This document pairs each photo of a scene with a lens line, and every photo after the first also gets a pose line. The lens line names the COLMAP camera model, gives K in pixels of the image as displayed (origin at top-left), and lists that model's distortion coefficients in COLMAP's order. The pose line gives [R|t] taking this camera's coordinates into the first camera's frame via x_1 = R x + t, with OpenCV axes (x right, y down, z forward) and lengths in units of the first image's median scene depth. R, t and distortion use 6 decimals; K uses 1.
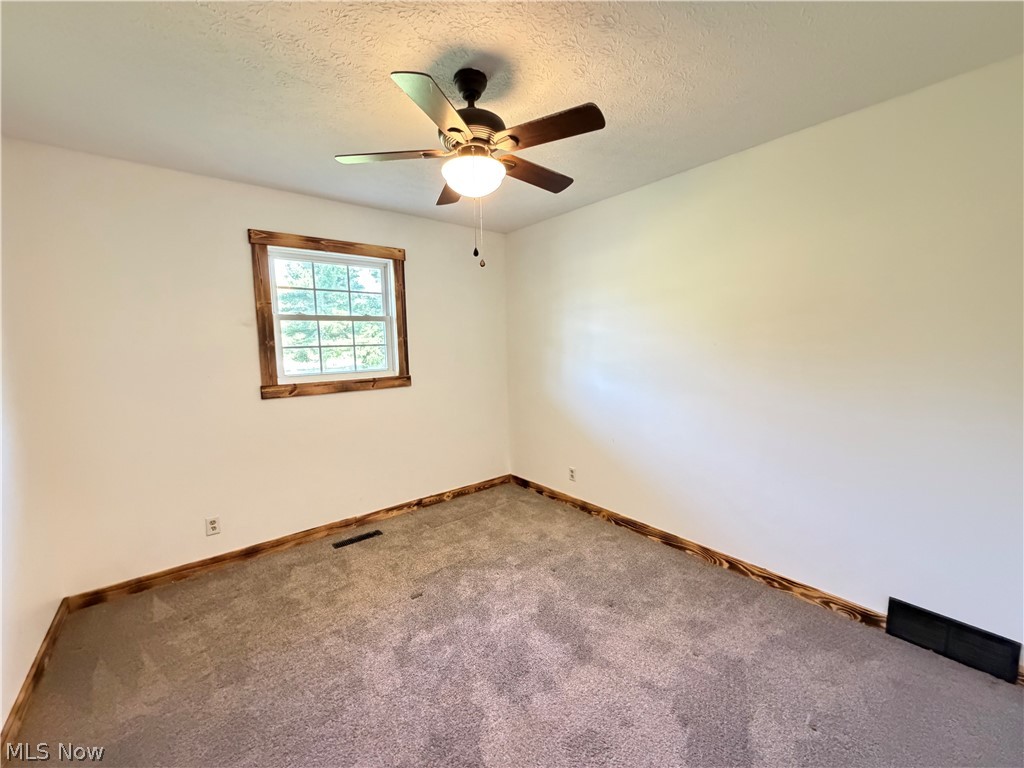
lens RADIAL K [[410.9, 0, 509.3], [0, 410.9, 383.6], [0, 0, 1]] dist [0.000790, -0.000006]
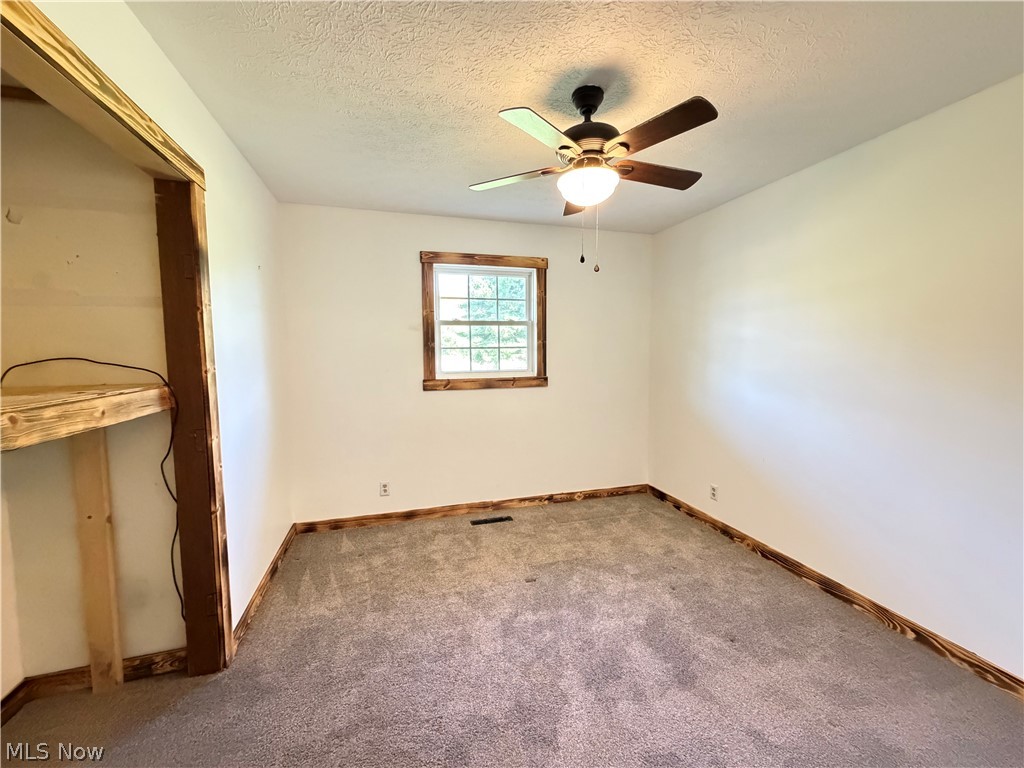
lens RADIAL K [[410.9, 0, 509.3], [0, 410.9, 383.6], [0, 0, 1]] dist [0.000790, -0.000006]
pose [[0.921613, 0.047309, -0.385217, 0.098812], [-0.051708, 0.998662, -0.001060, 0.005983], [0.384651, 0.020896, 0.922826, -0.021251]]
